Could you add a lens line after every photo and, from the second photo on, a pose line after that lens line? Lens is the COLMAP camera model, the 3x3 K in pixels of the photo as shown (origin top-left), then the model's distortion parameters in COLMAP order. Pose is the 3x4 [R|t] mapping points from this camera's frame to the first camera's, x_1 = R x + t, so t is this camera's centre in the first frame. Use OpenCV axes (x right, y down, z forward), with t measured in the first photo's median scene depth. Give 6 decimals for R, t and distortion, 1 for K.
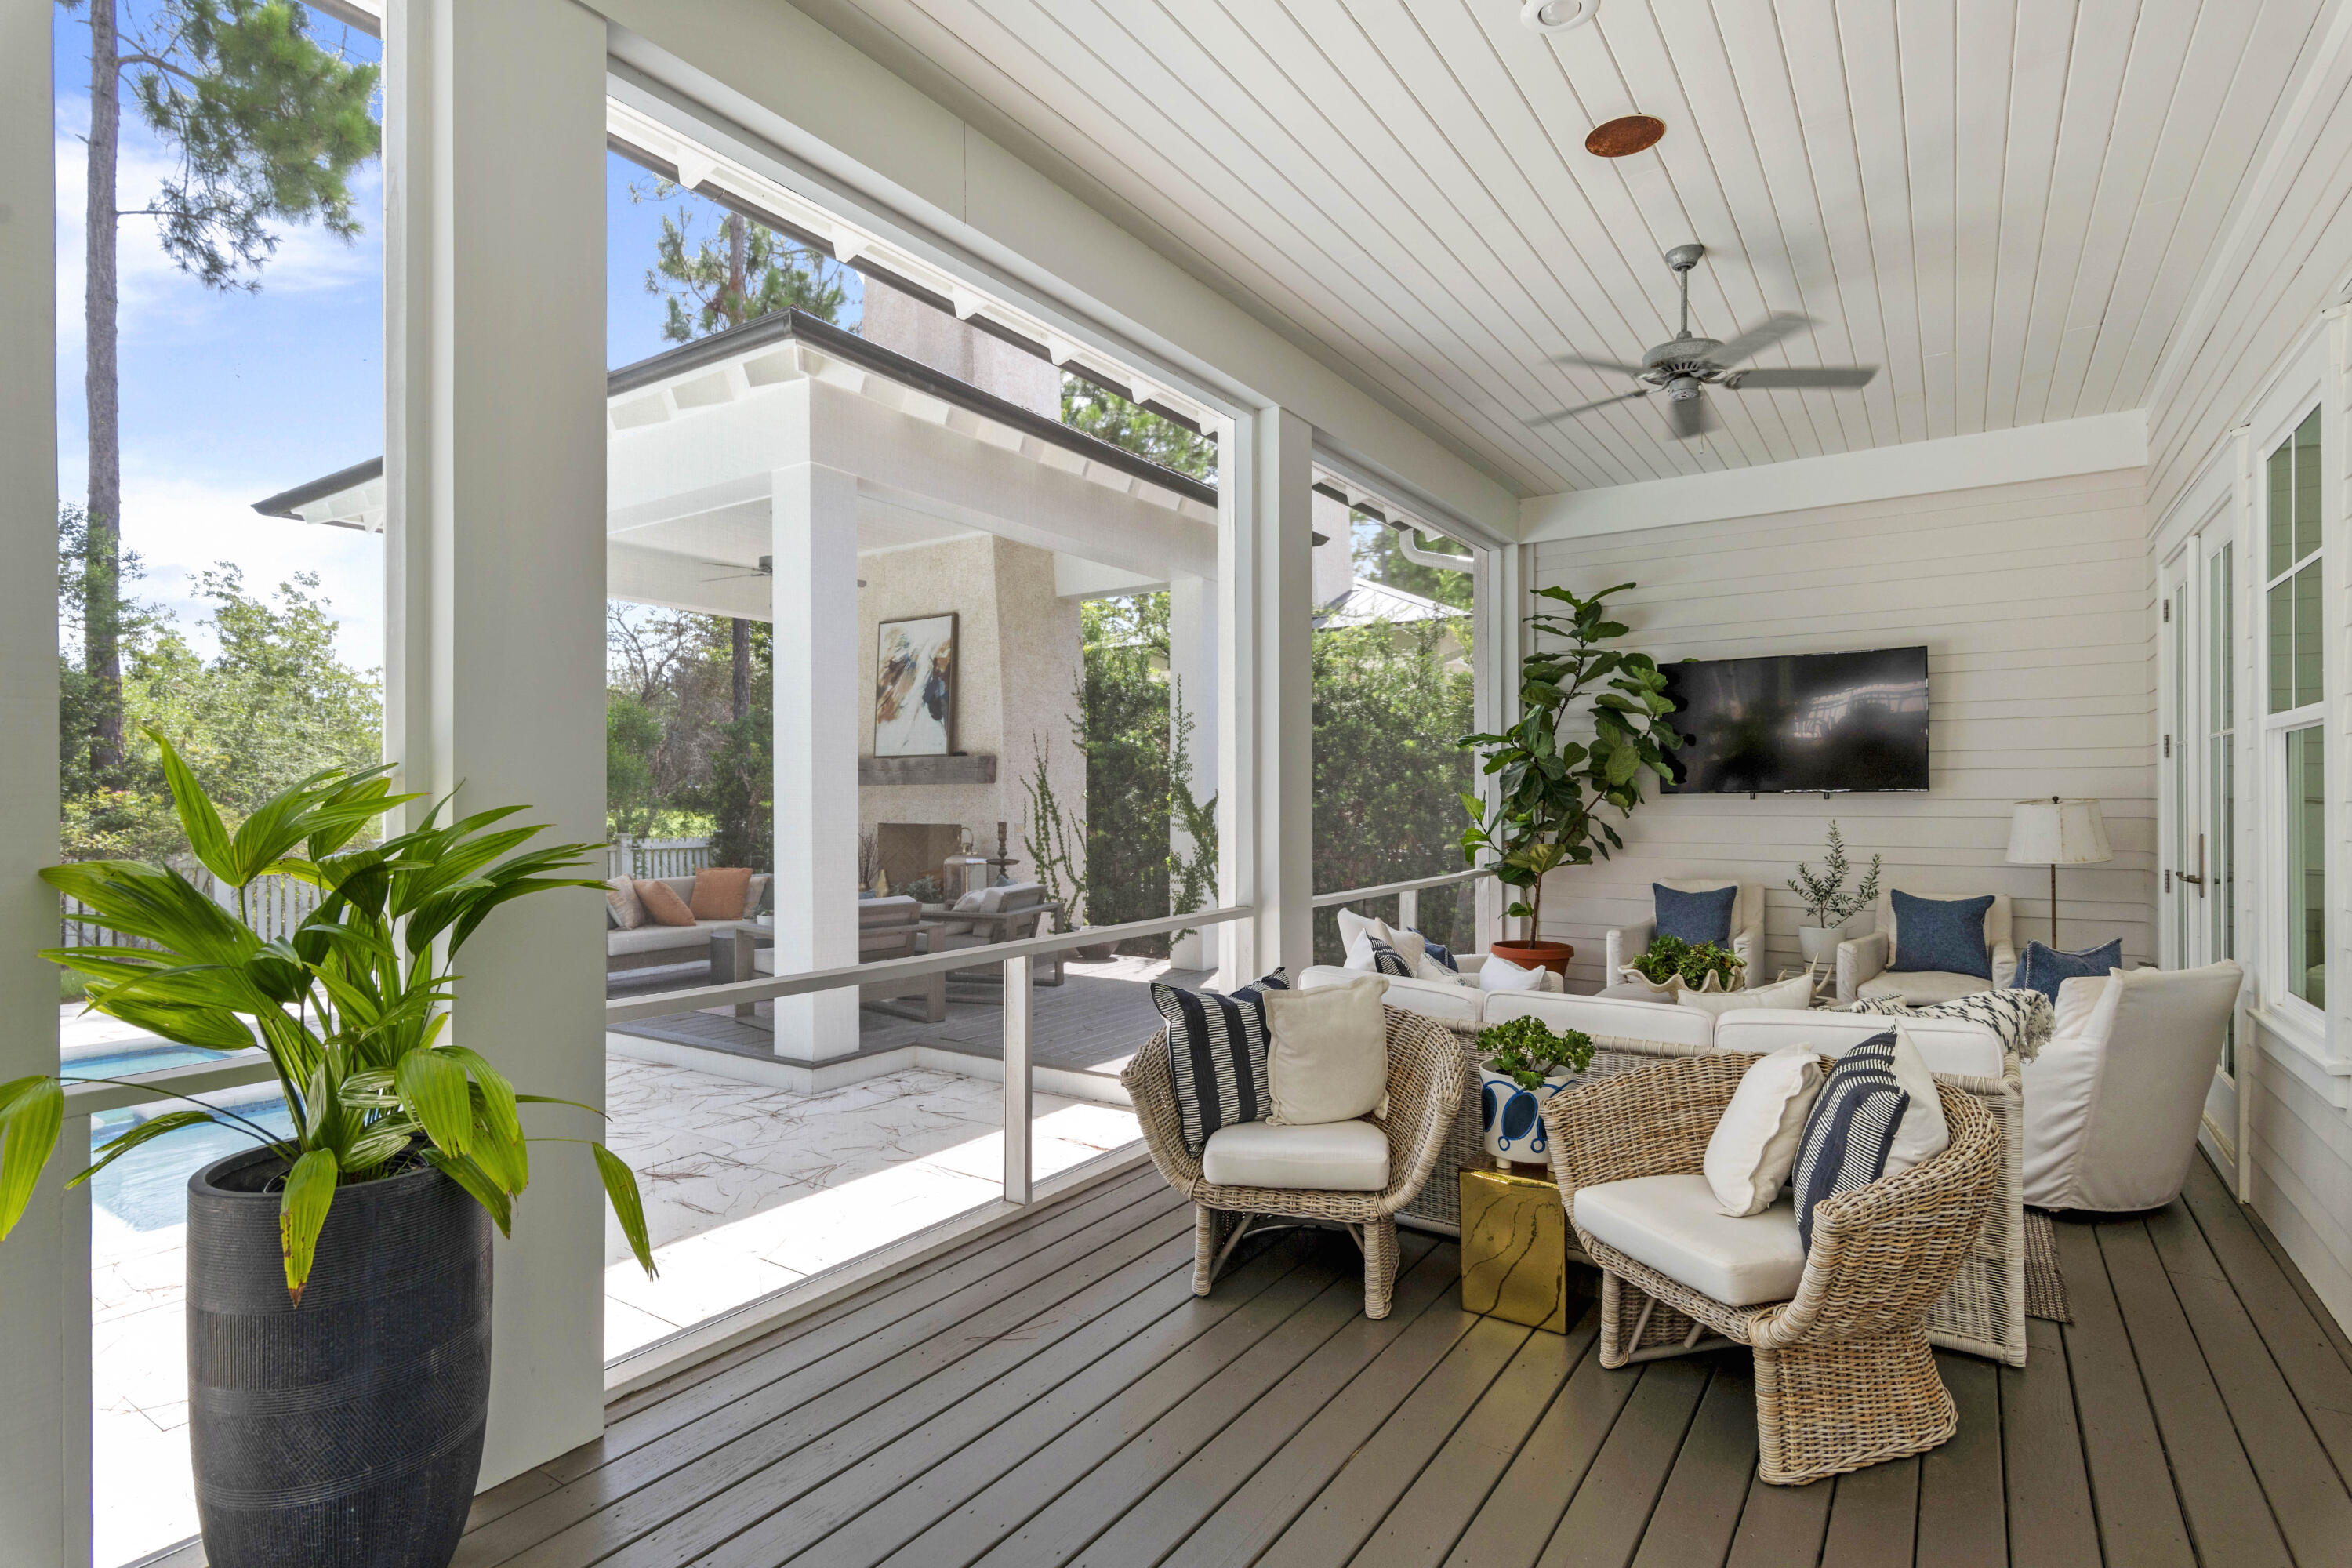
lens RADIAL K [[1150.3, 0, 1178.7], [0, 1150.3, 796.5], [0, 0, 1]] dist [0.003676, -0.000186]
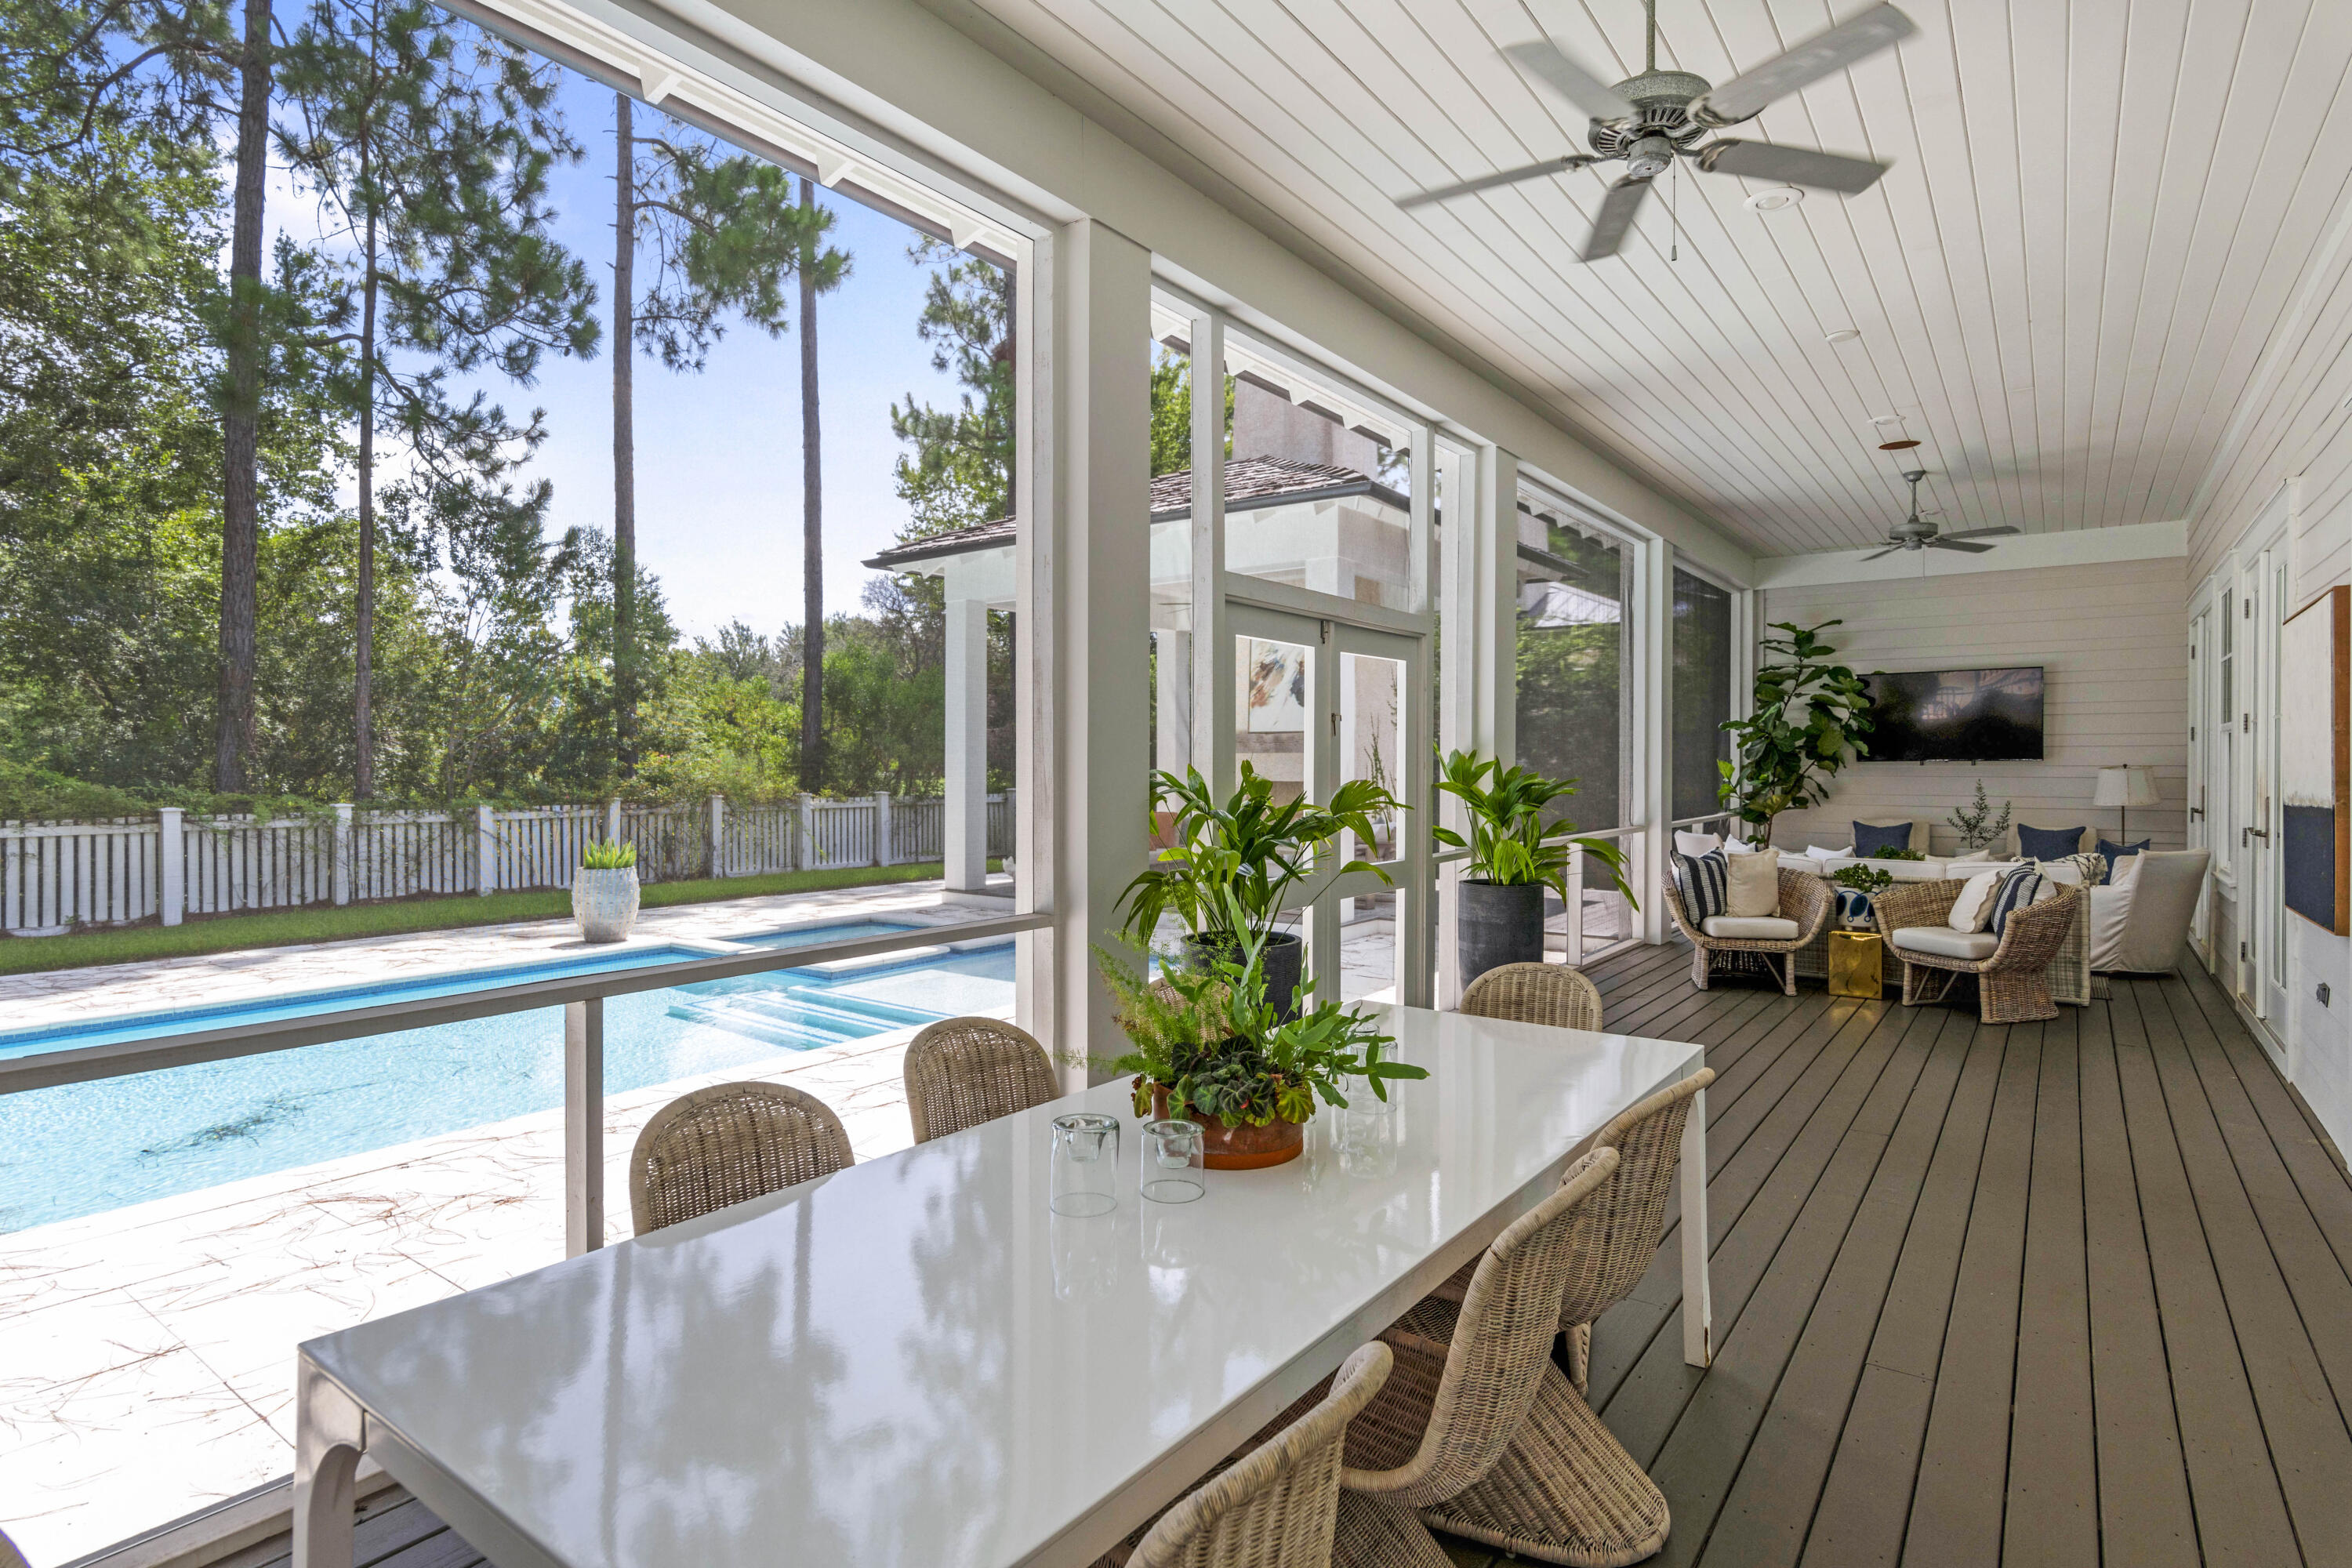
lens RADIAL K [[1221.8, 0, 1145.4], [0, 1221.8, 772.9], [0, 0, 1]] dist [-0.004861, 0.001132]
pose [[0.998706, 0.004241, -0.050684, -0.461056], [-0.003762, 0.999947, 0.009552, 0.000616], [0.050722, -0.009349, 0.998669, -0.682754]]
